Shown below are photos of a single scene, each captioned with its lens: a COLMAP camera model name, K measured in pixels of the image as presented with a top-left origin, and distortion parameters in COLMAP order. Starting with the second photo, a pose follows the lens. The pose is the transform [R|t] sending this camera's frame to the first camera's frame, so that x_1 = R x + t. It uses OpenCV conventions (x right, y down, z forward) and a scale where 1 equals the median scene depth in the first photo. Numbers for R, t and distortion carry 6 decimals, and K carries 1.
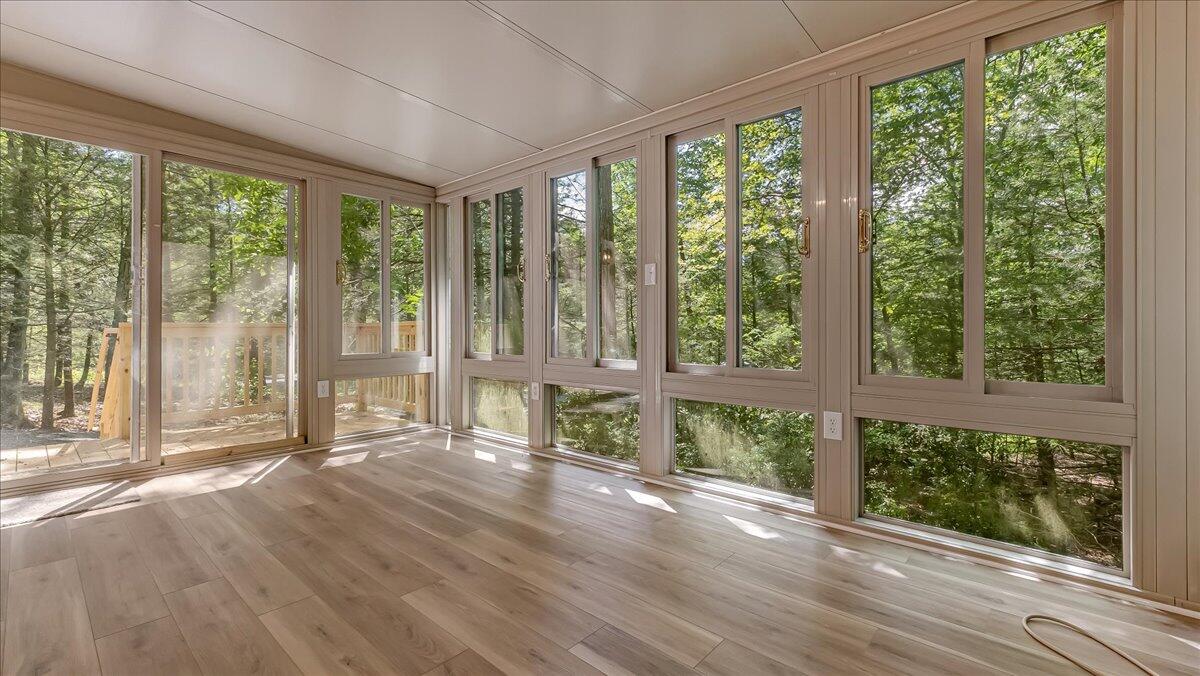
lens RADIAL K [[511.2, 0, 589.6], [0, 511.2, 326.2], [0, 0, 1]] dist [0.004142, 0.000320]
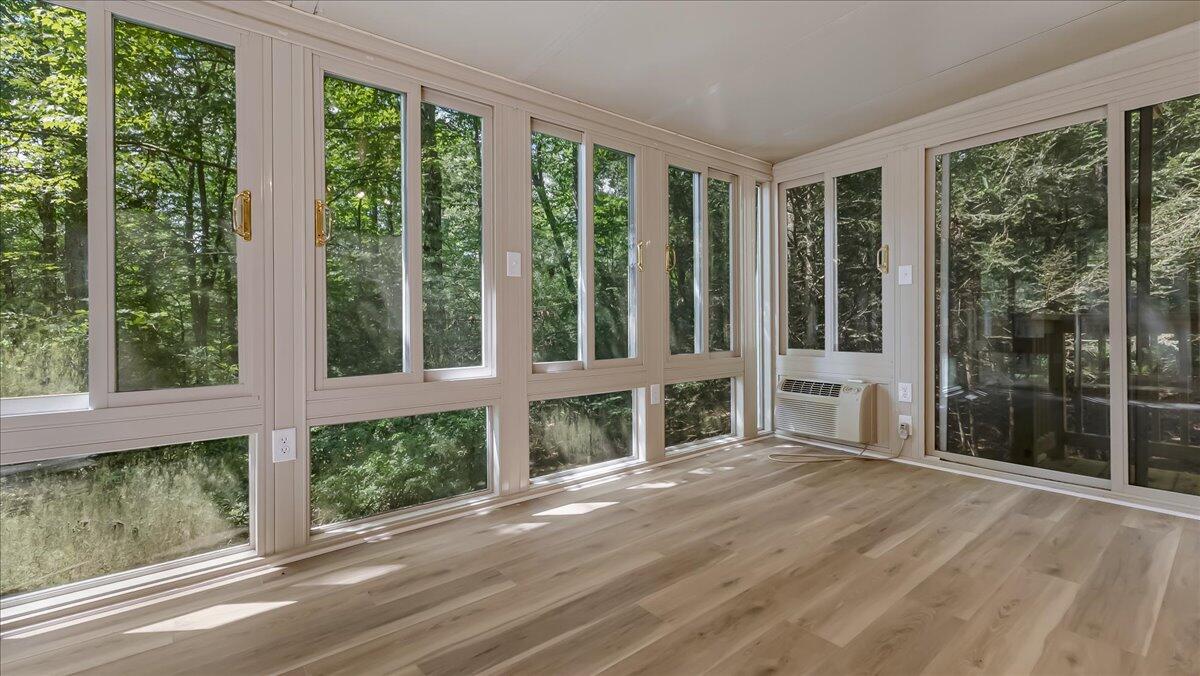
lens RADIAL K [[509.4, 0, 595.7], [0, 509.4, 331.7], [0, 0, 1]] dist [0.003865, 0.000383]
pose [[0.156662, -0.010667, 0.987595, -0.820259], [0.006868, 0.999929, 0.009711, 0.004823], [-0.987628, 0.005261, 0.156724, 0.831933]]
